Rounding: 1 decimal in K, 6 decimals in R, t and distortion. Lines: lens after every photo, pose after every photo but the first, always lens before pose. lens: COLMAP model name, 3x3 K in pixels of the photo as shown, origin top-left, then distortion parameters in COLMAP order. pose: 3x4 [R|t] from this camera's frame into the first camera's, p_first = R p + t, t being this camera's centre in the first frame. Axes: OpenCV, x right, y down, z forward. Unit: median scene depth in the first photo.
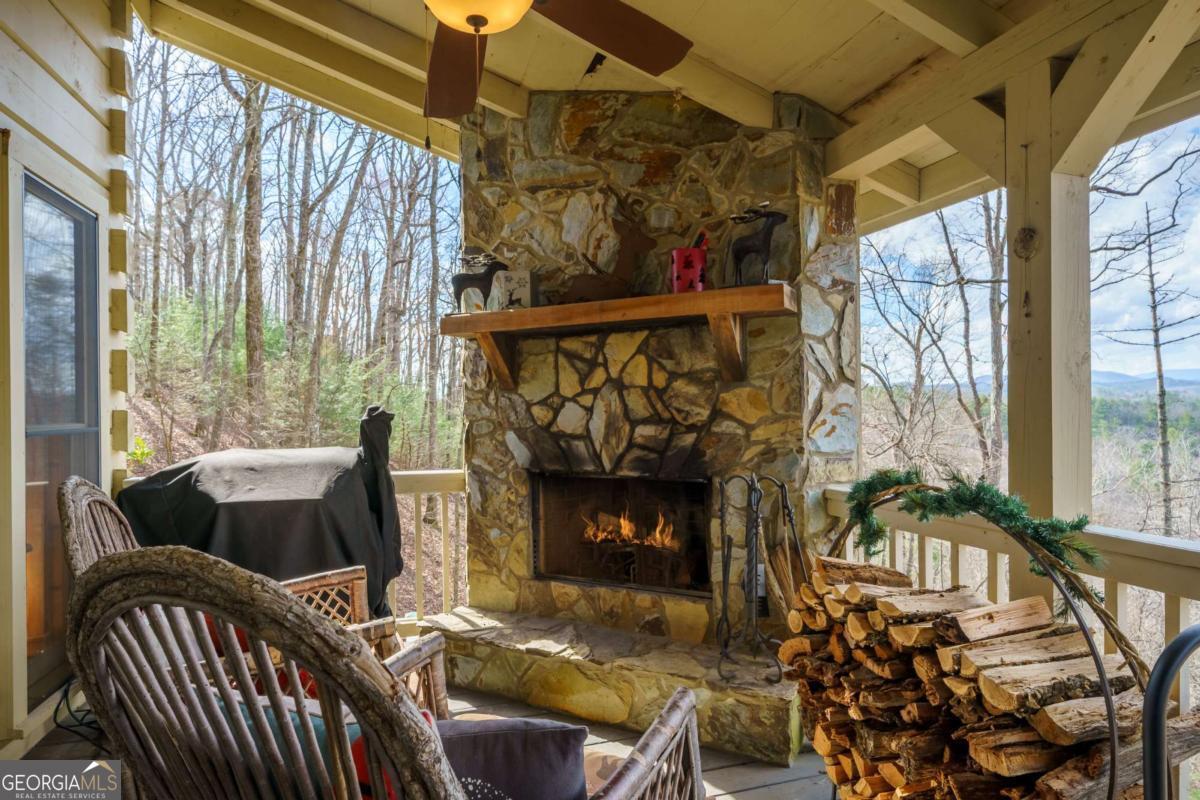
lens RADIAL K [[650.7, 0, 603.0], [0, 650.7, 404.1], [0, 0, 1]] dist [0.000851, 0.000764]
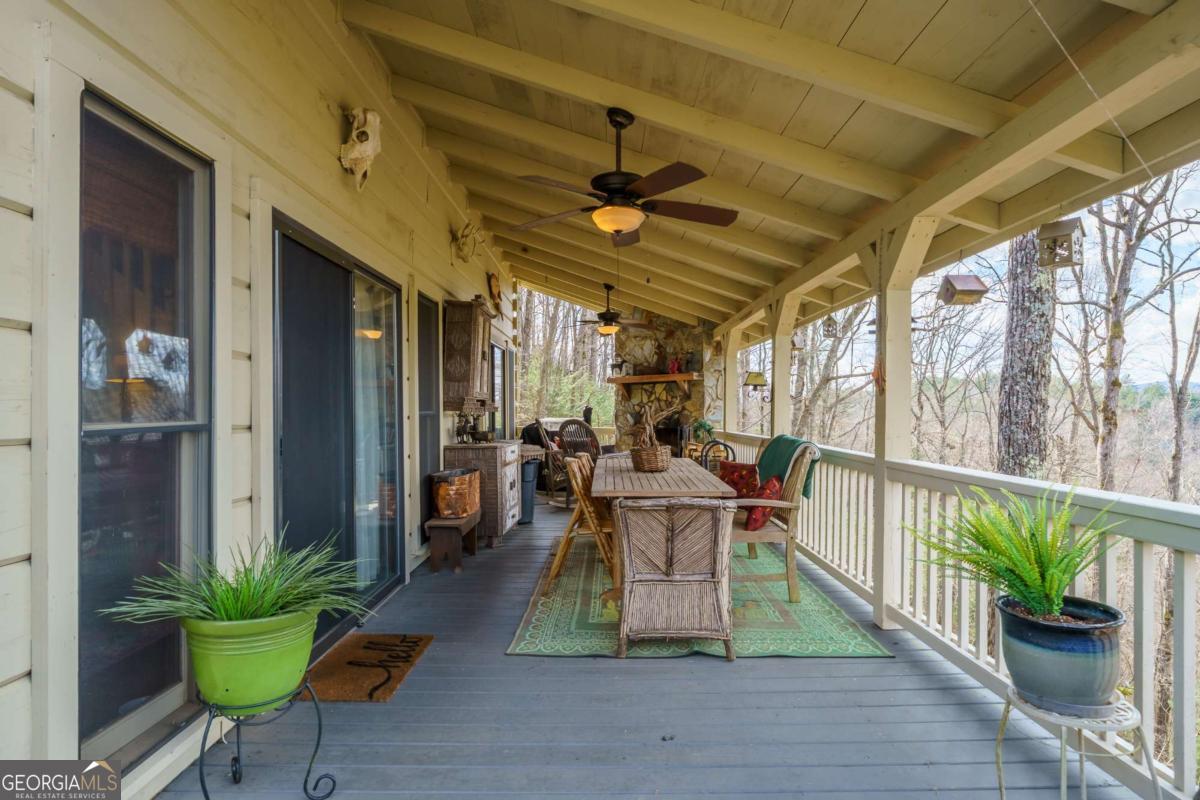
lens RADIAL K [[650.7, 0, 603.0], [0, 650.7, 404.1], [0, 0, 1]] dist [0.000851, 0.000764]
pose [[0.957633, 0.005536, -0.287937, 0.690159], [-0.005663, 0.999984, 0.000391, -0.006461], [0.287934, 0.001256, 0.957649, -2.184322]]
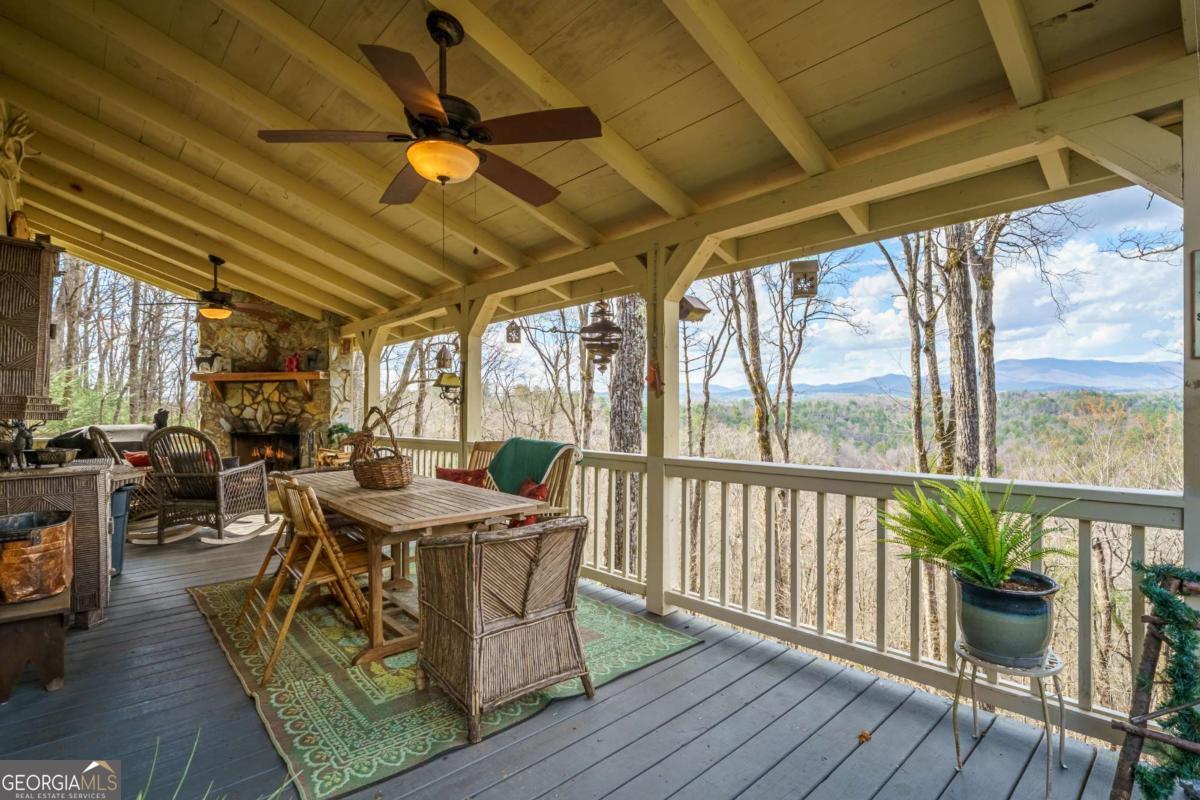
lens RADIAL K [[574.8, 0, 594.3], [0, 574.8, 405.4], [0, 0, 1]] dist [0.000490, 0.000505]
pose [[0.901468, 0.004584, 0.432822, 0.220182], [-0.003193, 0.999987, -0.003941, -0.004892], [-0.432835, 0.002171, 0.901471, -1.848018]]
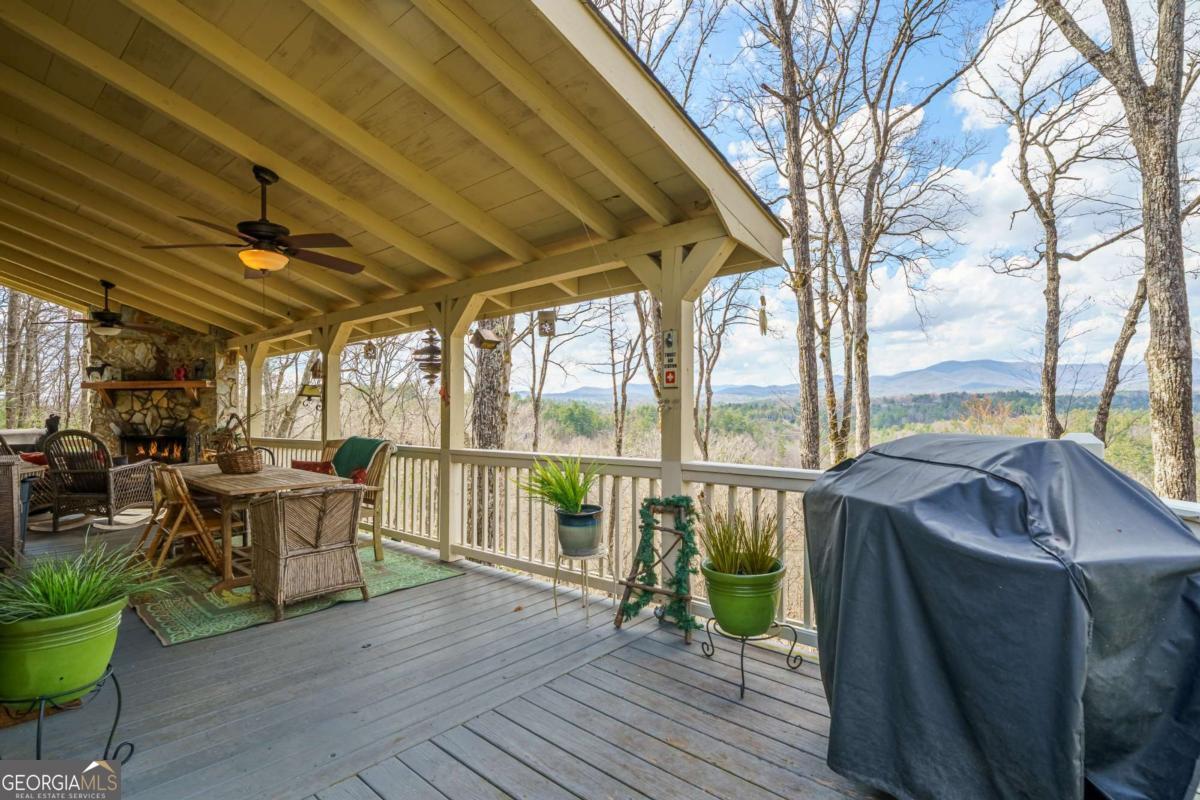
lens RADIAL K [[609.0, 0, 595.9], [0, 609.0, 403.3], [0, 0, 1]] dist [0.000144, -0.000379]
pose [[0.855002, 0.006254, 0.518587, 0.306372], [-0.000558, 0.999938, -0.011139, -0.015474], [-0.518624, 0.009235, 0.854952, -2.548647]]
